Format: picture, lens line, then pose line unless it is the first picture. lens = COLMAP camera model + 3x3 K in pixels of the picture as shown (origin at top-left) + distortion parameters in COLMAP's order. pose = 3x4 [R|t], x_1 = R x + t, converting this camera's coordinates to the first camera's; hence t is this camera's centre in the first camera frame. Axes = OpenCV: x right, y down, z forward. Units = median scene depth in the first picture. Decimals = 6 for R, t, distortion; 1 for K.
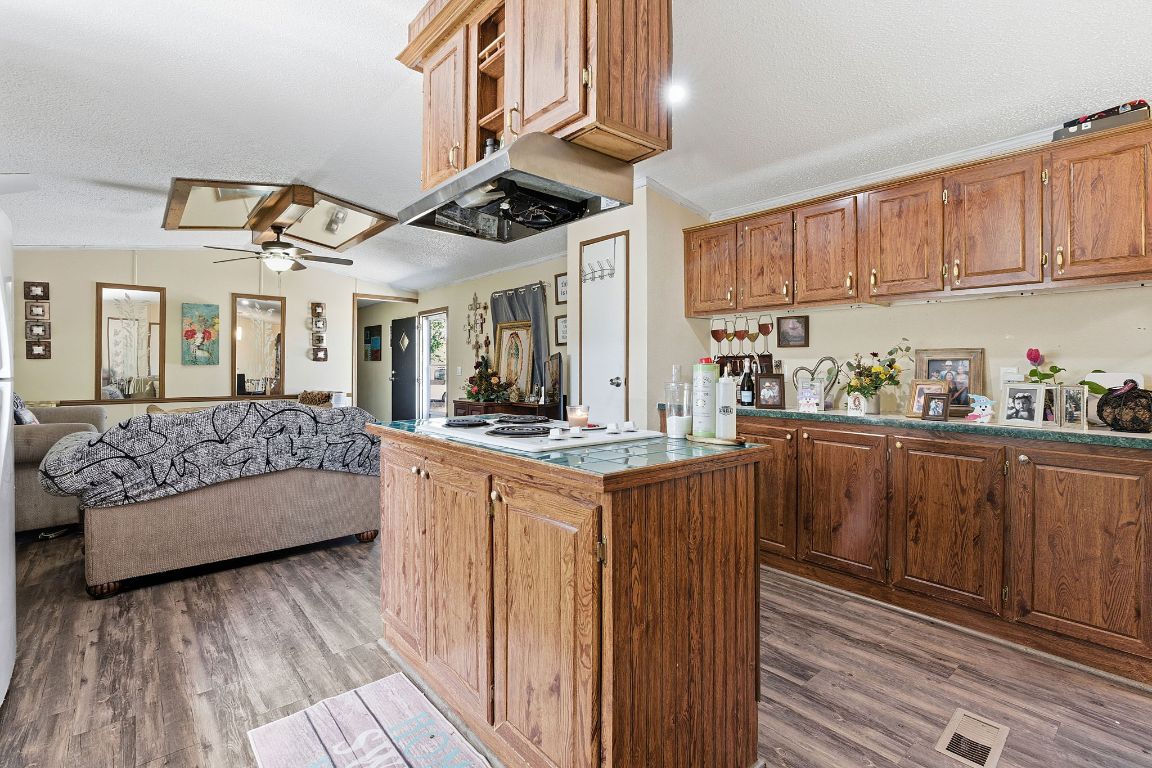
lens RADIAL K [[537.9, 0, 577.7], [0, 537.9, 368.7], [0, 0, 1]] dist [-0.002358, -0.000038]
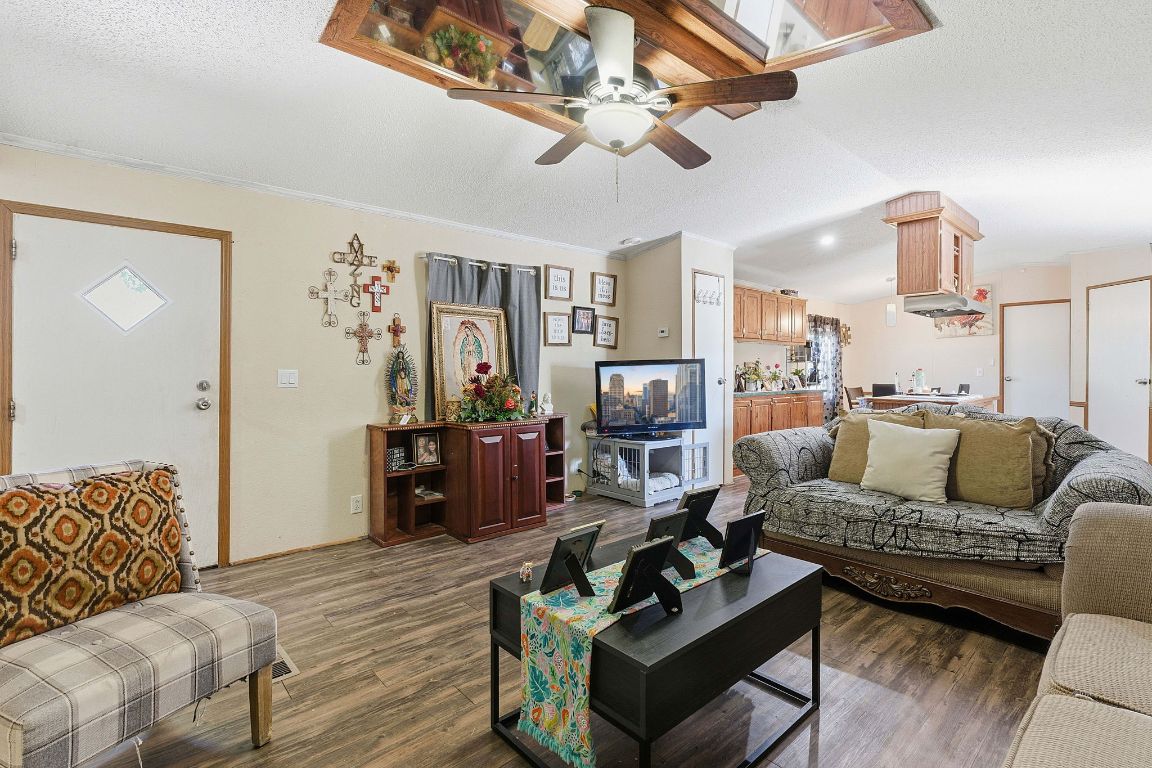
lens RADIAL K [[537.9, 0, 577.7], [0, 537.9, 368.7], [0, 0, 1]] dist [-0.002358, -0.000038]
pose [[-0.017367, -0.002942, 0.999845, -0.819641], [-0.001583, 0.999994, 0.002915, -0.007842], [-0.999848, -0.001532, -0.017372, 0.871645]]
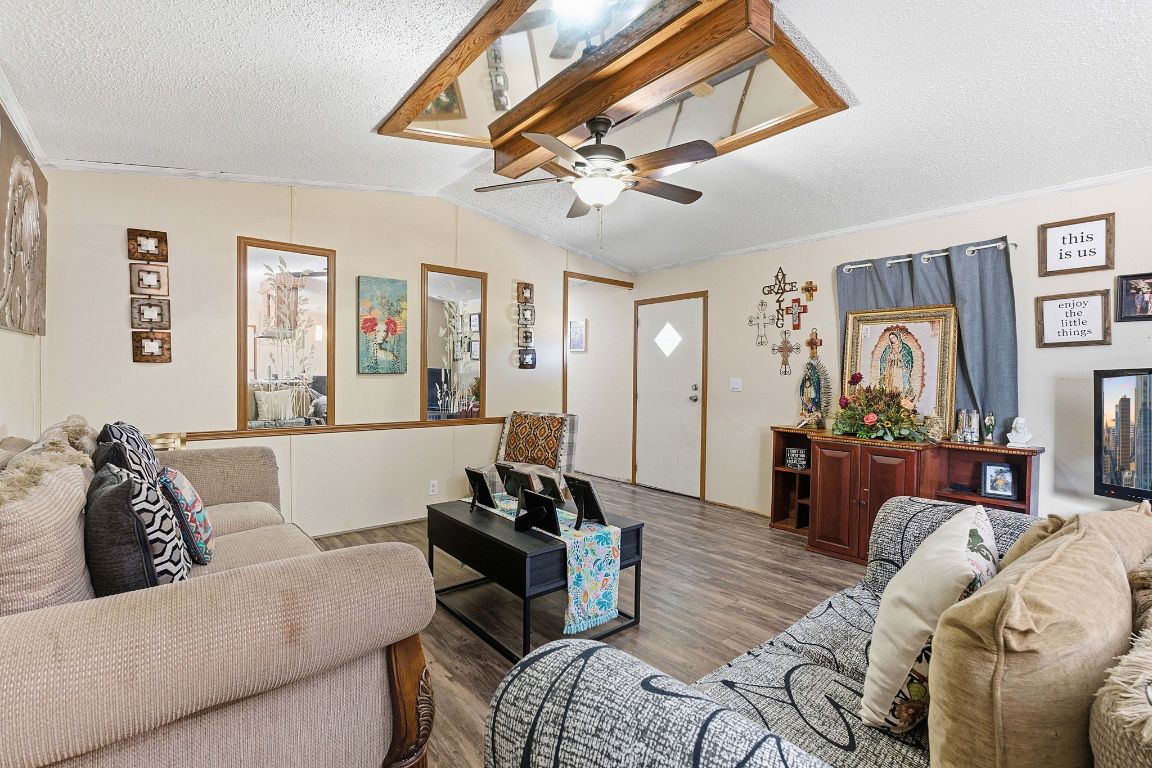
lens RADIAL K [[521.7, 0, 576.0], [0, 521.7, 384.0], [0, 0, 1]] dist [-0.003708, 0.000007]
pose [[0.999895, 0.009431, -0.010960, -0.481458], [-0.009223, 0.999779, 0.018871, -0.008728], [0.011136, -0.018768, 0.999762, 0.393406]]
